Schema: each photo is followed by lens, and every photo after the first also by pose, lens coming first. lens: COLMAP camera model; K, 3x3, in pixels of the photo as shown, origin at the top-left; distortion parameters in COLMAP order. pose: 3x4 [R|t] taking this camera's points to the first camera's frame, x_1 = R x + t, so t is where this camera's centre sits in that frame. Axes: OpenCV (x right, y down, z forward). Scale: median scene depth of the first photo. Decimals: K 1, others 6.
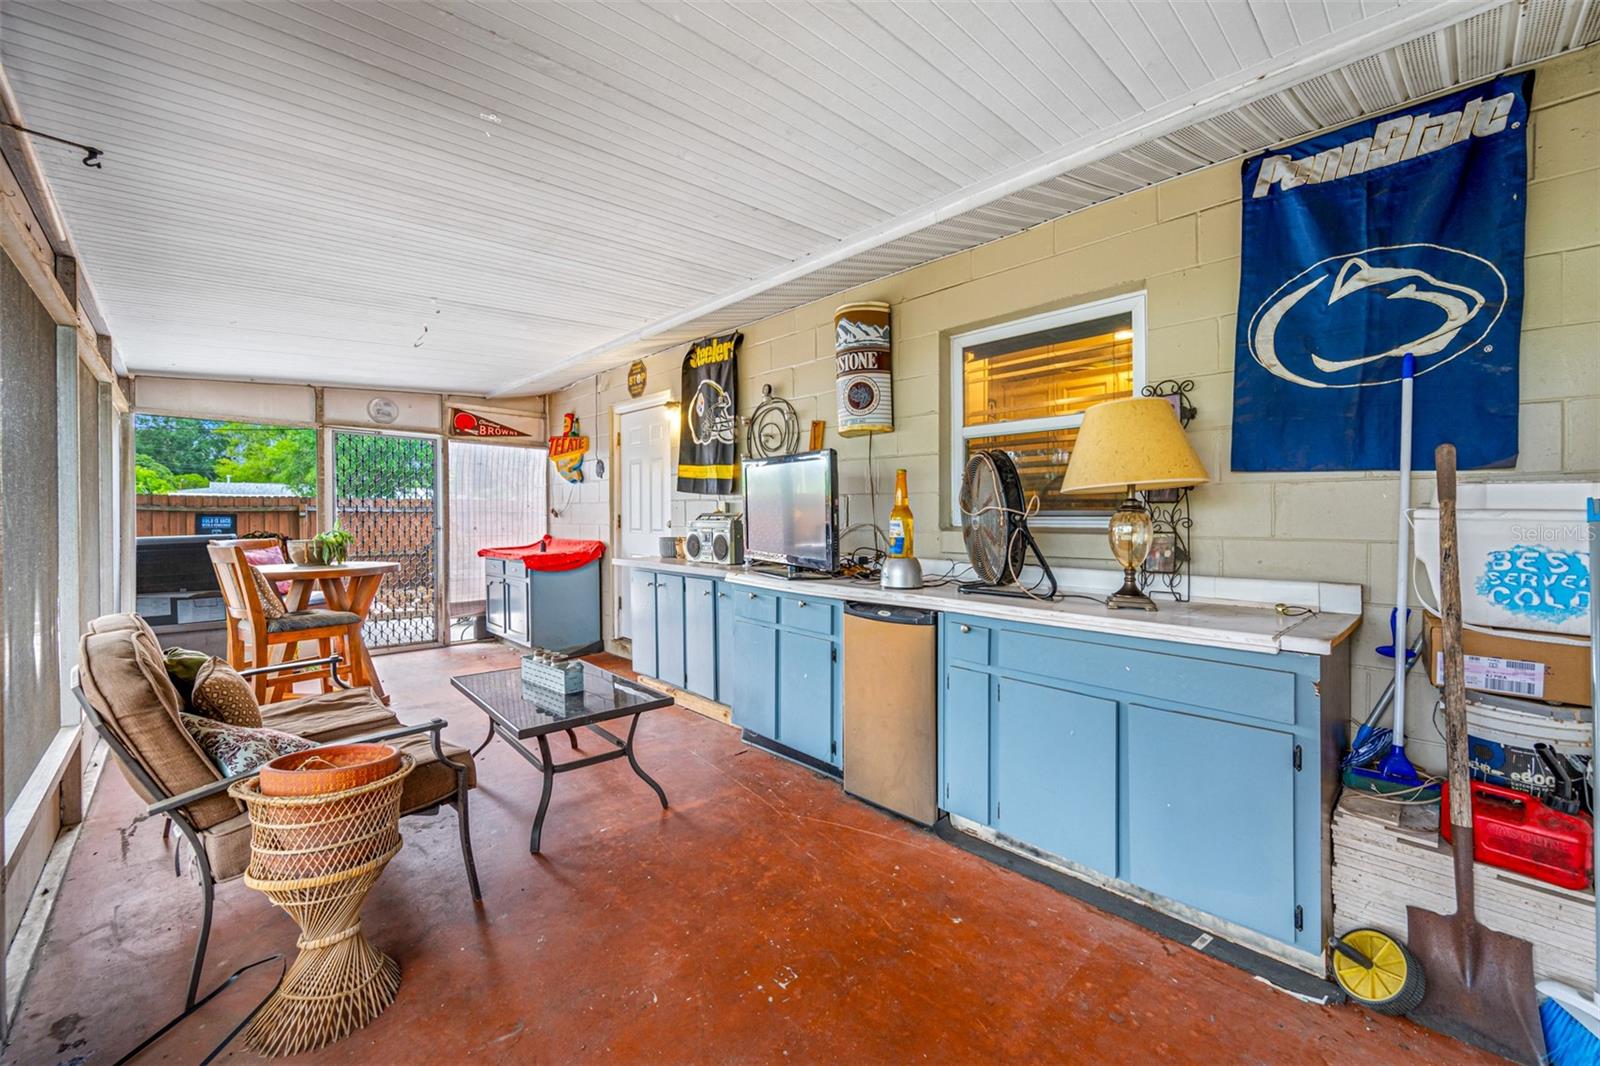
lens RADIAL K [[637.3, 0, 794.9], [0, 637.3, 522.2], [0, 0, 1]] dist [0.000939, -0.001431]
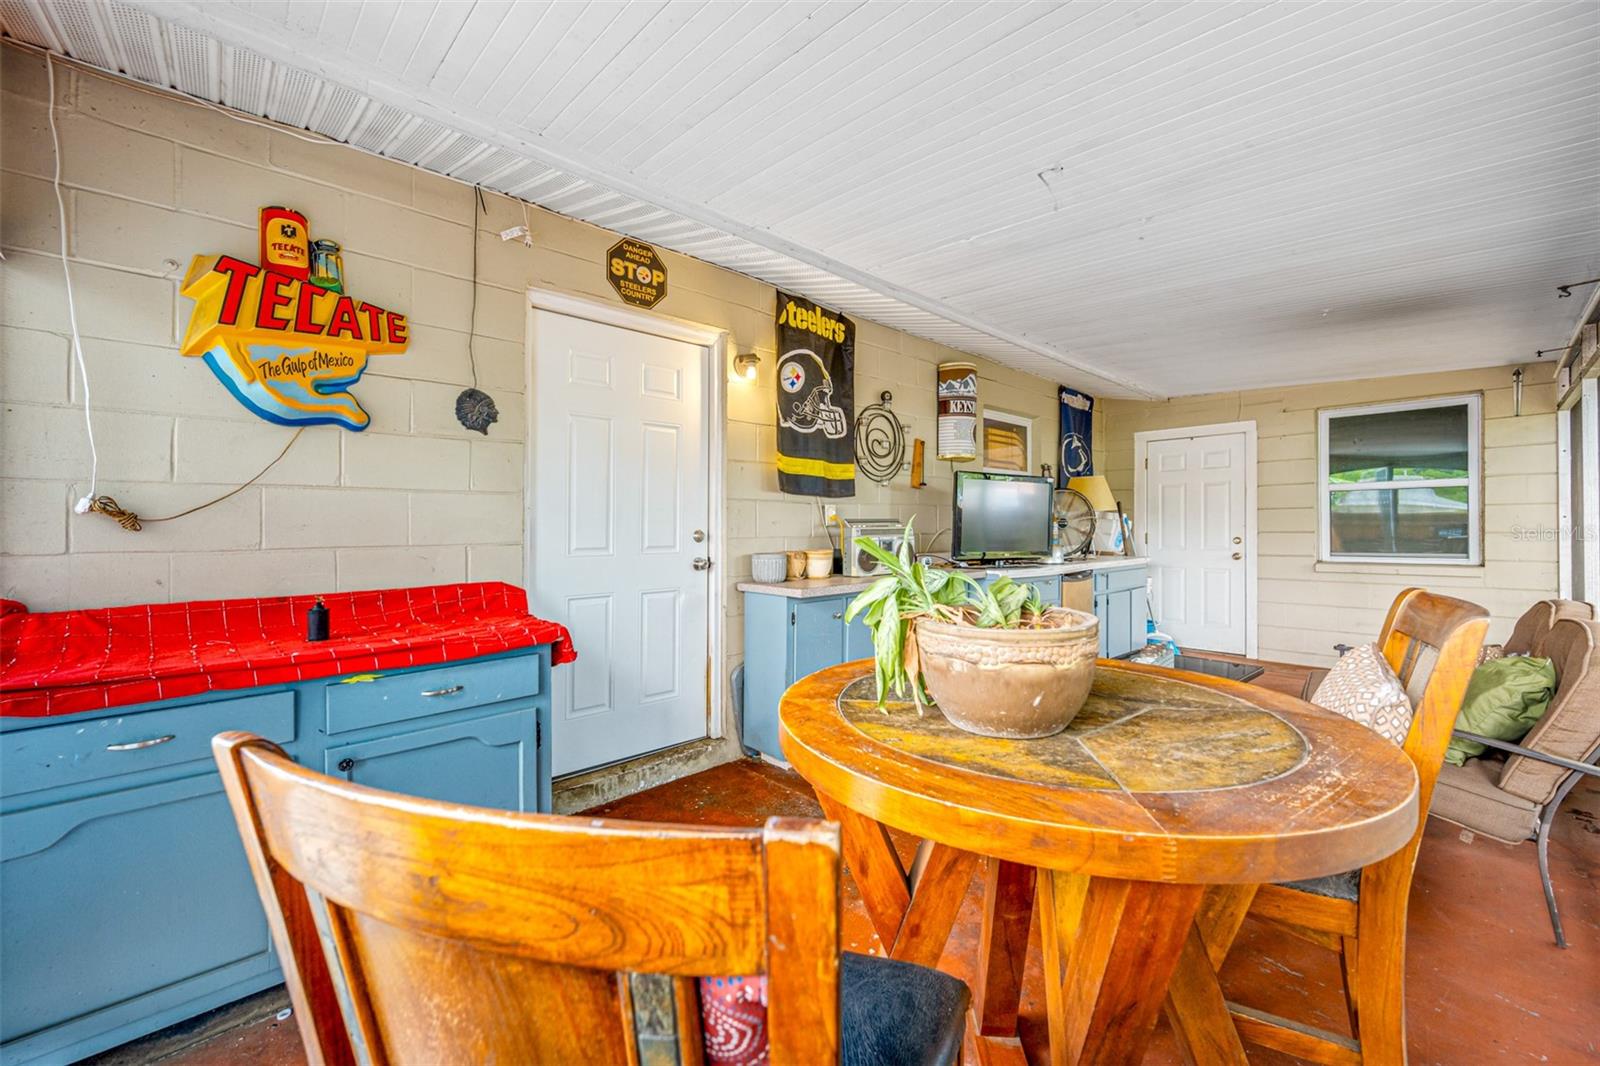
lens RADIAL K [[637.3, 0, 799.9], [0, 637.3, 517.4], [0, 0, 1]] dist [0.000939, -0.001431]
pose [[-0.005191, -0.002265, 0.999984, -0.779408], [0.006957, 0.999973, 0.002301, -0.015425], [-0.999962, 0.006968, -0.005175, 0.850662]]
